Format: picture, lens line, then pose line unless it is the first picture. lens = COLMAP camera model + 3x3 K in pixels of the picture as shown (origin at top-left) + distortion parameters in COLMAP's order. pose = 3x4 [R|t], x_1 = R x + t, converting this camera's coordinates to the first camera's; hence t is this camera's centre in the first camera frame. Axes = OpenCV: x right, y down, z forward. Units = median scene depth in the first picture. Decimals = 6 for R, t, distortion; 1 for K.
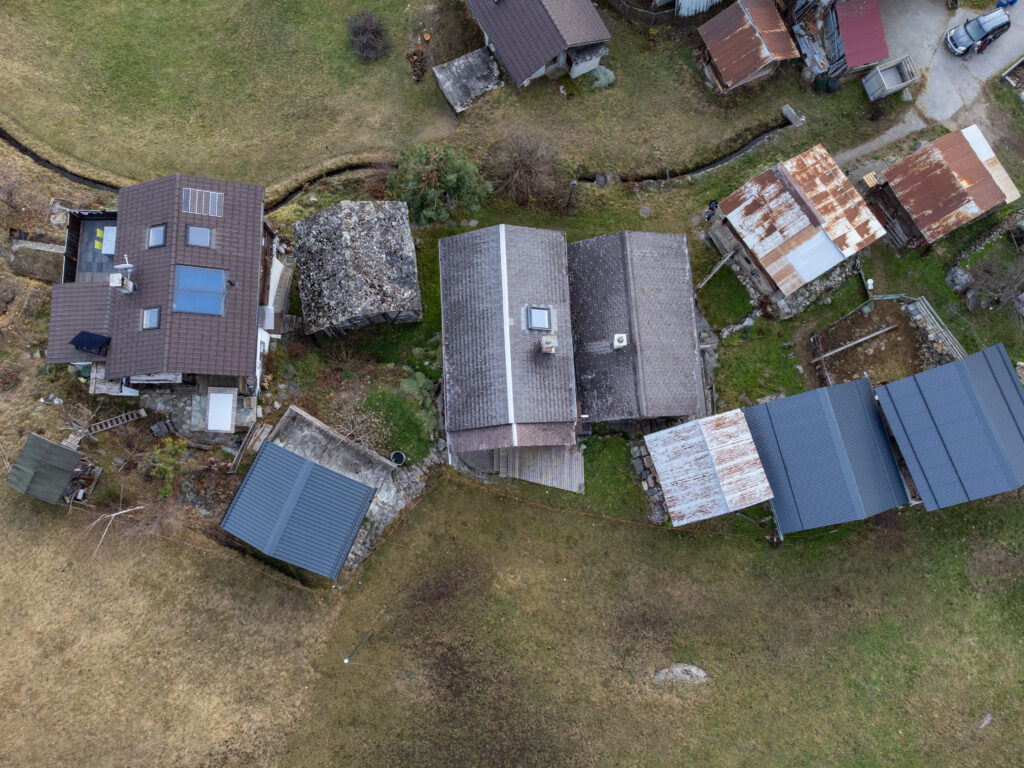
lens RADIAL K [[758.2, 0, 508.2], [0, 758.2, 383.6], [0, 0, 1]] dist [0.009423, -0.000248]
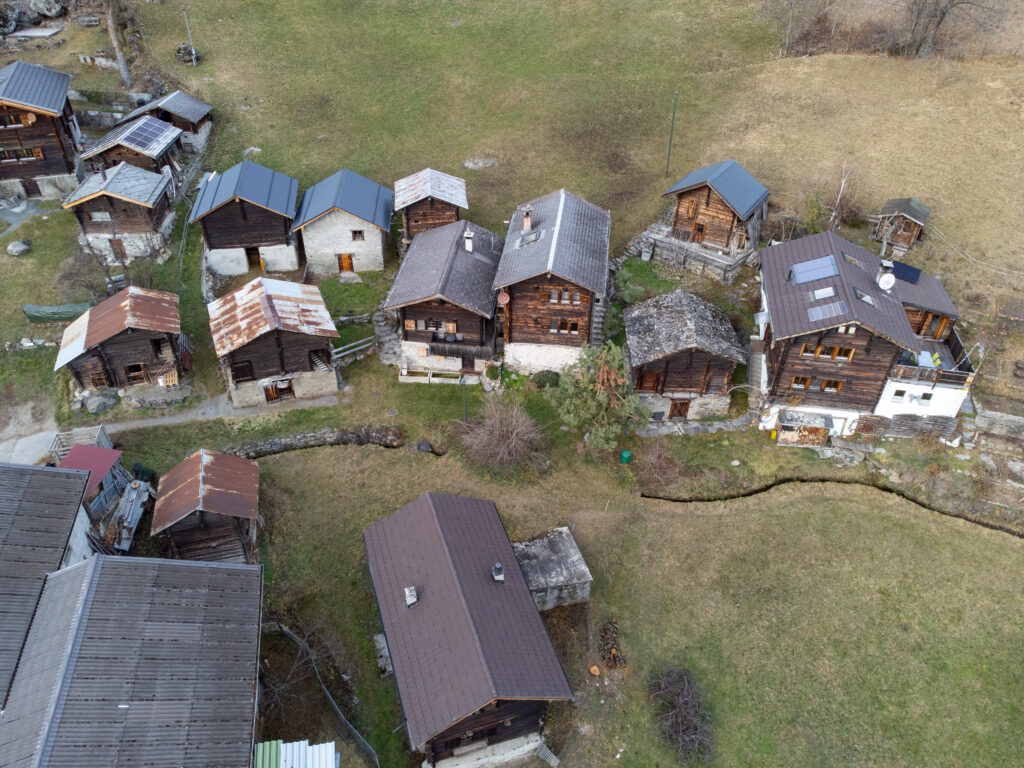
lens RADIAL K [[758.2, 0, 508.2], [0, 758.2, 383.6], [0, 0, 1]] dist [0.009423, -0.000248]
pose [[-0.982869, -0.123635, 0.136685, -0.102567], [0.180211, -0.489228, 0.853335, -1.051158], [-0.038631, 0.863348, 0.503127, 0.476225]]
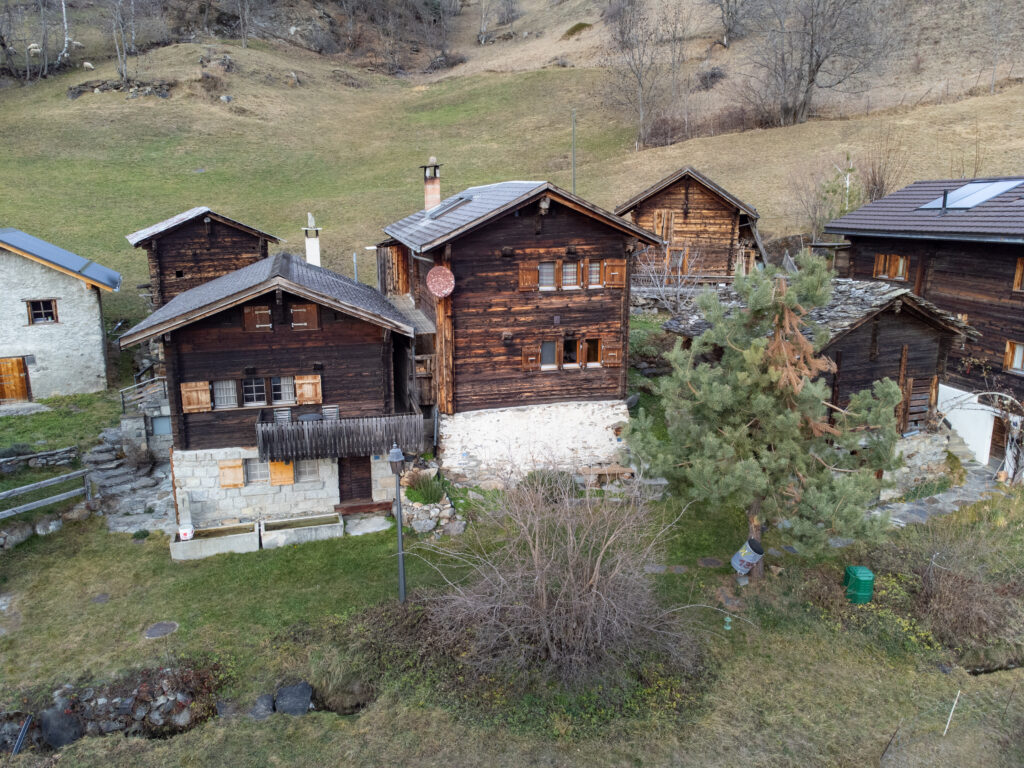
lens RADIAL K [[758.2, 0, 508.2], [0, 758.2, 383.6], [0, 0, 1]] dist [0.009423, -0.000248]
pose [[-0.981577, 0.042628, -0.186249, 0.095924], [-0.189145, -0.078950, 0.978770, -0.566915], [0.027019, 0.995967, 0.085559, 0.900839]]
